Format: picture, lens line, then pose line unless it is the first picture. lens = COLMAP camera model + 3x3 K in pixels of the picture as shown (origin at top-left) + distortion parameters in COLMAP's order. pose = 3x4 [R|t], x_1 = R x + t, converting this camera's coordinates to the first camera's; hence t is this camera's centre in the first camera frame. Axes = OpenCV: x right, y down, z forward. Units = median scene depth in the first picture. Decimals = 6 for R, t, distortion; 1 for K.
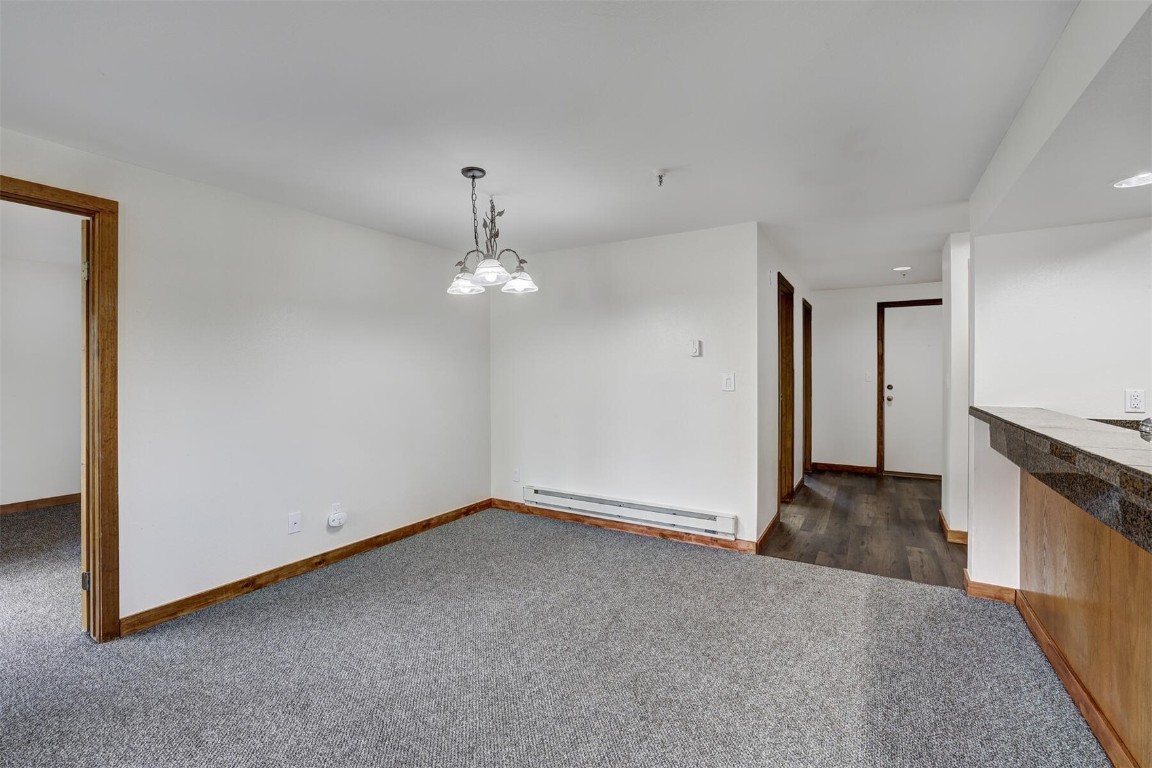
lens RADIAL K [[498.7, 0, 566.8], [0, 498.7, 374.6], [0, 0, 1]] dist [-0.039196, 0.012909]
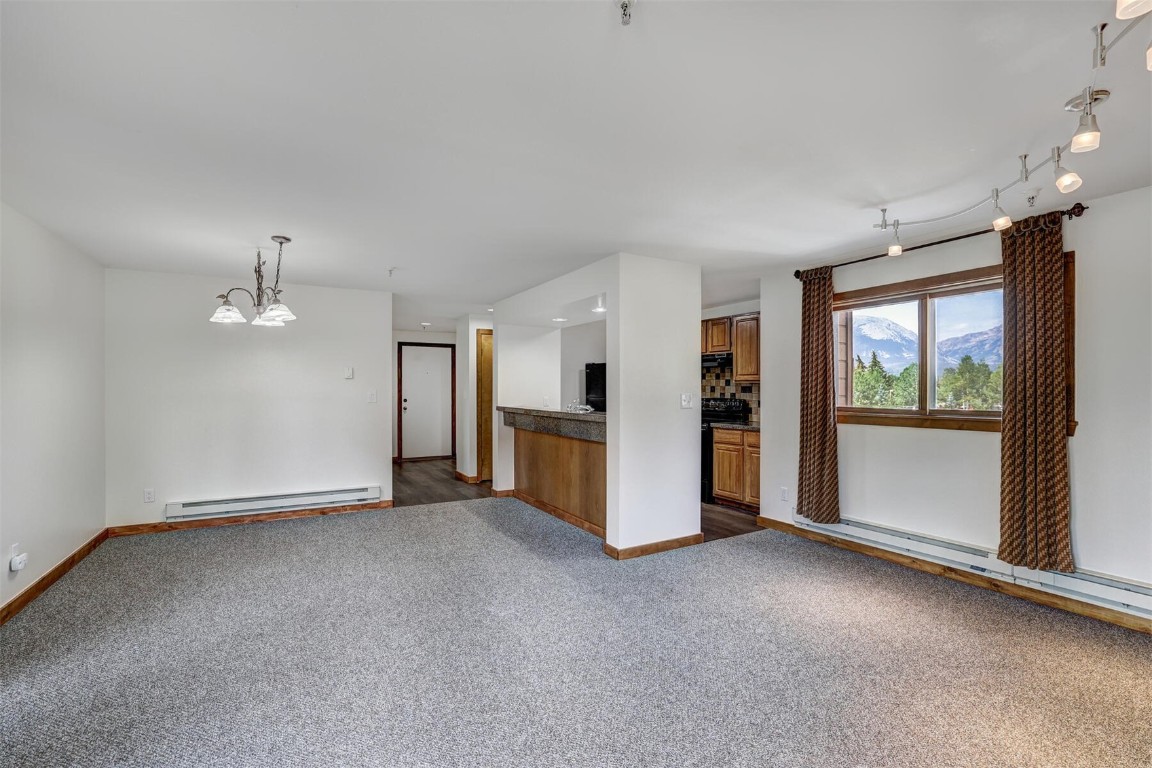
lens RADIAL K [[498.7, 0, 560.7], [0, 498.7, 396.8], [0, 0, 1]] dist [-0.039196, 0.012909]
pose [[0.488126, -0.011031, 0.872704, -0.770015], [0.004075, 0.999938, 0.010360, 0.002733], [-0.872764, -0.001501, 0.488140, -0.236474]]
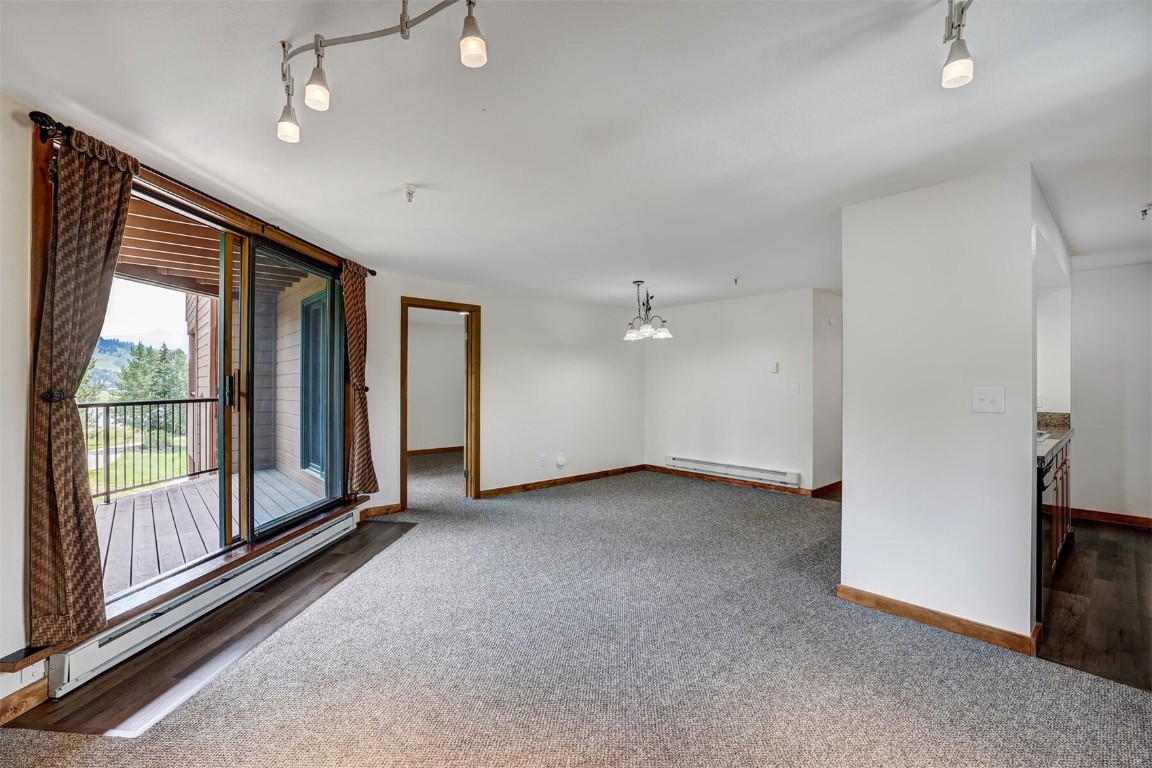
lens RADIAL K [[498.7, 0, 571.0], [0, 498.7, 383.1], [0, 0, 1]] dist [-0.039196, 0.012909]
pose [[0.959011, 0.003606, -0.283346, 0.097168], [-0.004915, 0.999980, -0.003910, 0.007618], [0.283326, 0.005143, 0.959010, -0.803296]]
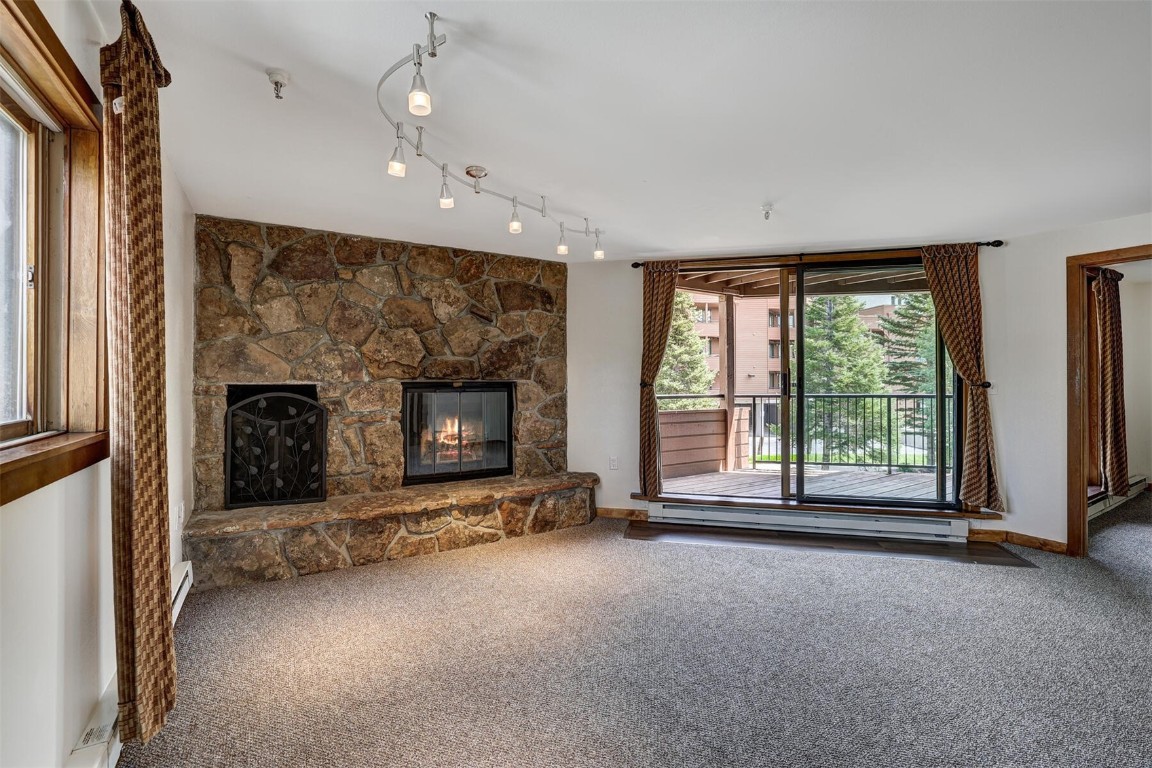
lens RADIAL K [[498.7, 0, 563.7], [0, 498.7, 377.1], [0, 0, 1]] dist [-0.039196, 0.012909]
pose [[-0.464835, -0.002545, -0.885394, 0.632786], [-0.001087, 0.999997, -0.002303, 0.008475], [0.885397, -0.000108, -0.464836, 0.004923]]
